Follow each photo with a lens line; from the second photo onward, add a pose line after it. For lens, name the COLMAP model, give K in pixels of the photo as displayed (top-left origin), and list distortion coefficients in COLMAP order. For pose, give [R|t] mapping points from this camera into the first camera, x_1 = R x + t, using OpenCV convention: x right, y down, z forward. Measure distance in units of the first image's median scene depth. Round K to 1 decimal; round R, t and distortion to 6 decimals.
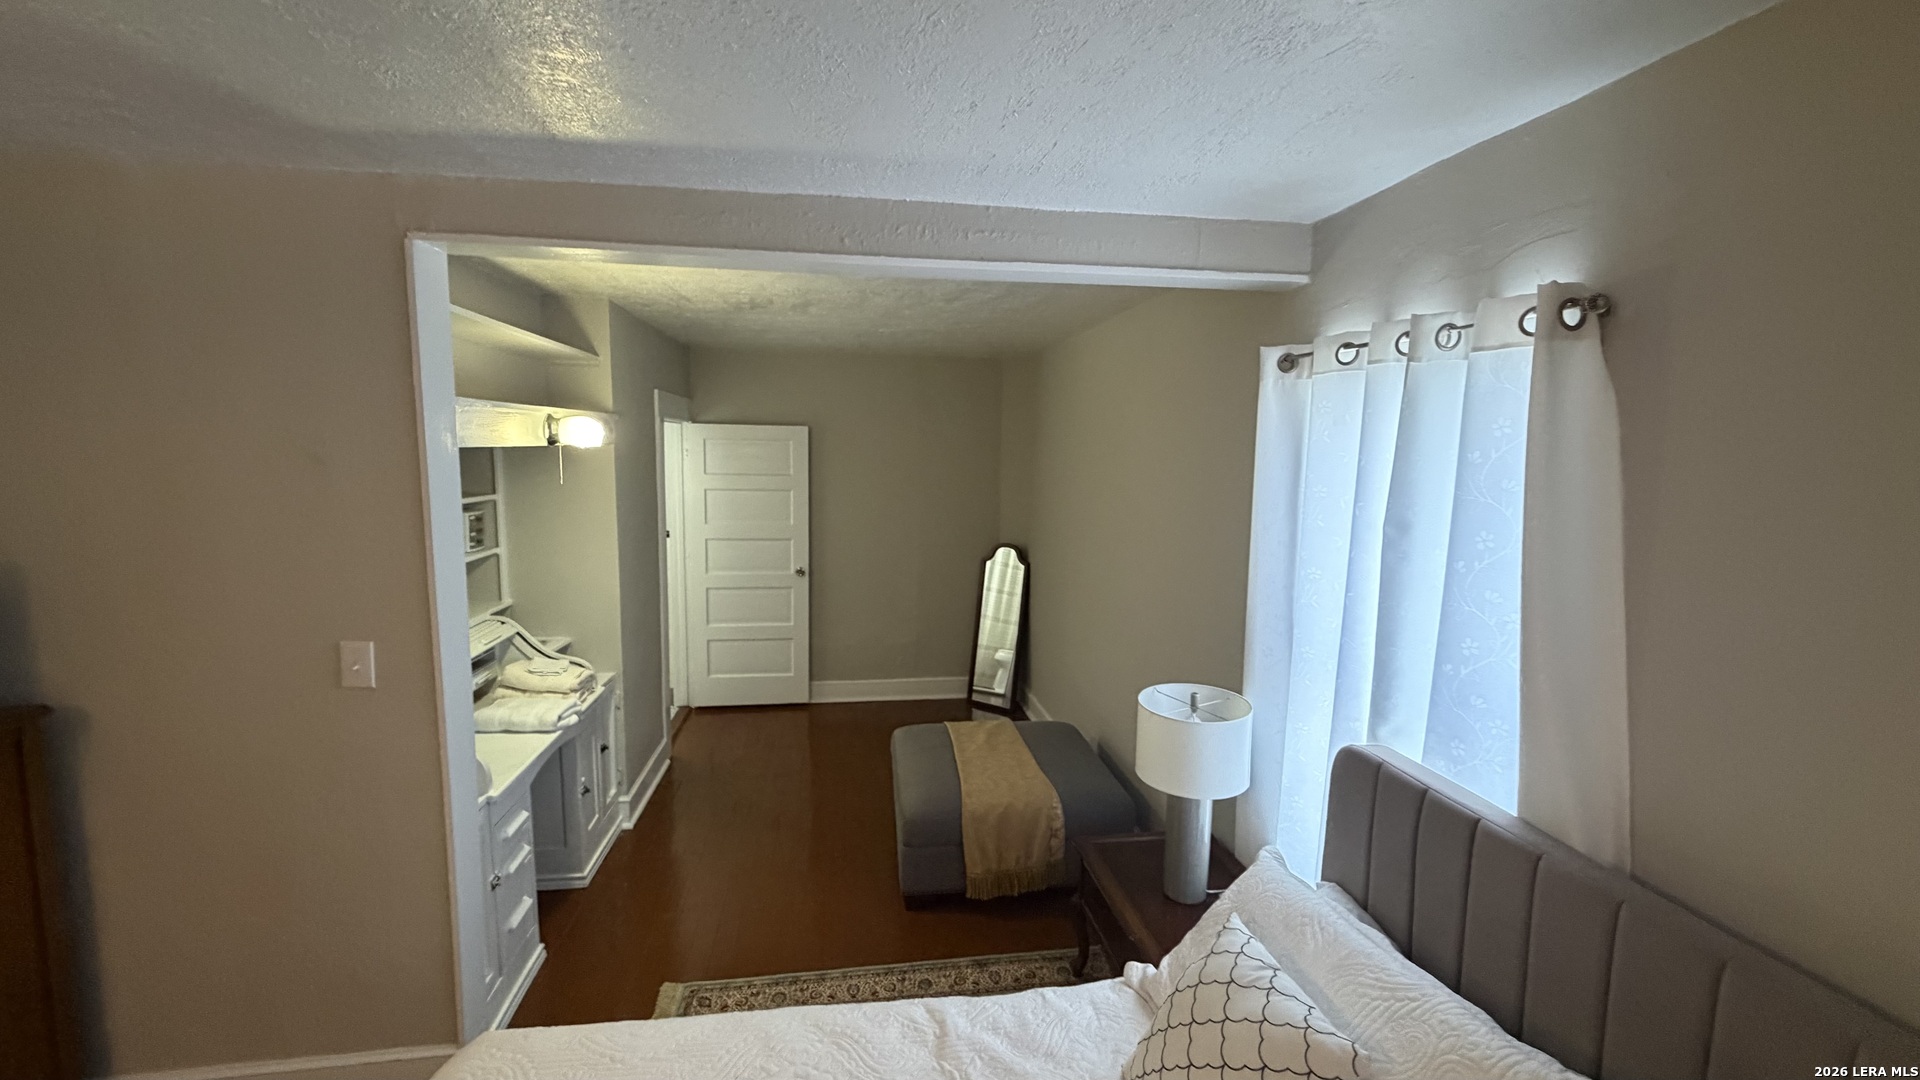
lens RADIAL K [[761.6, 0, 965.6], [0, 761.6, 541.1], [0, 0, 1]] dist [-0.000284, 0.000295]
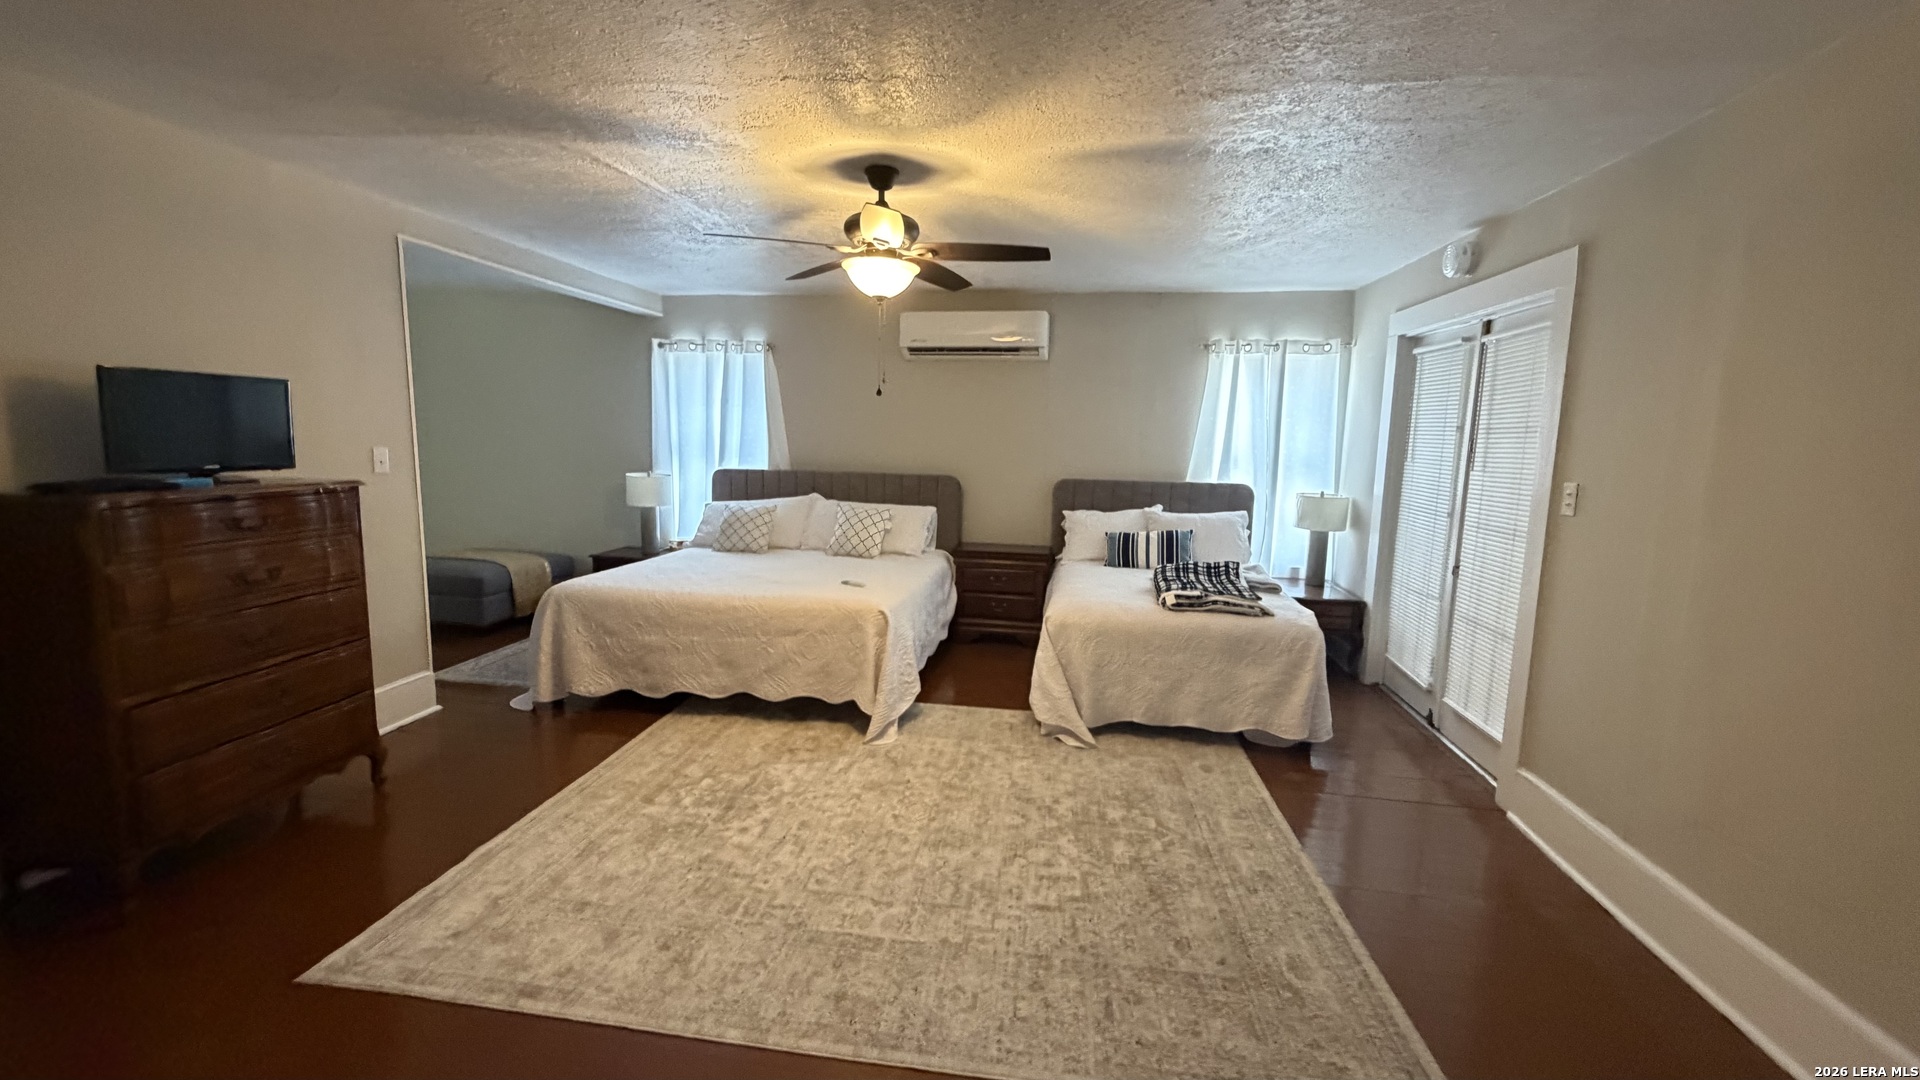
lens RADIAL K [[761.6, 0, 955.8], [0, 761.6, 533.7], [0, 0, 1]] dist [-0.000284, 0.000295]
pose [[0.306393, -0.125812, 0.943554, -2.147985], [0.097111, 0.990187, 0.100496, 0.293993], [-0.946939, 0.060838, 0.315604, -0.918719]]
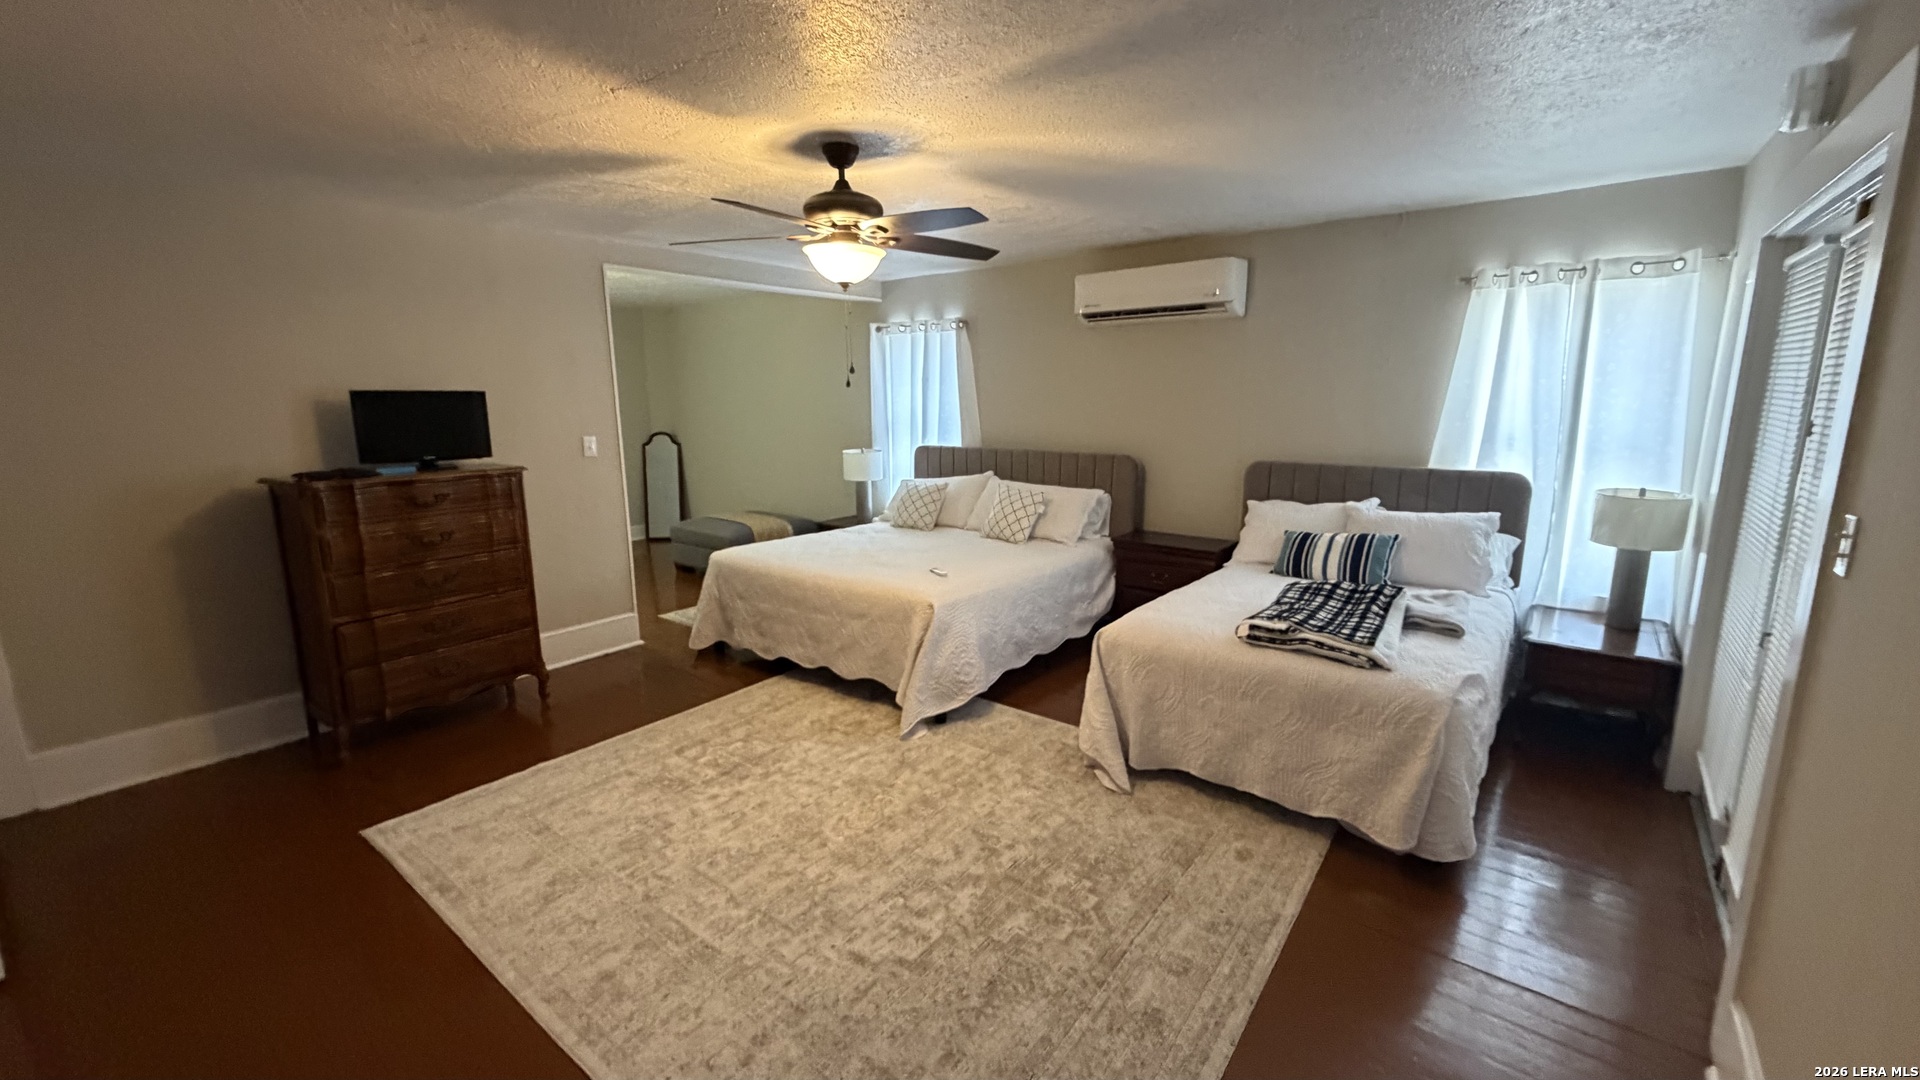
lens RADIAL K [[761.6, 0, 953.6], [0, 761.6, 535.6], [0, 0, 1]] dist [-0.000284, 0.000295]
pose [[0.737285, -0.141109, 0.660681, -1.577542], [0.098457, 0.989945, 0.101562, 0.312850], [-0.668369, -0.009831, 0.743765, -1.536956]]
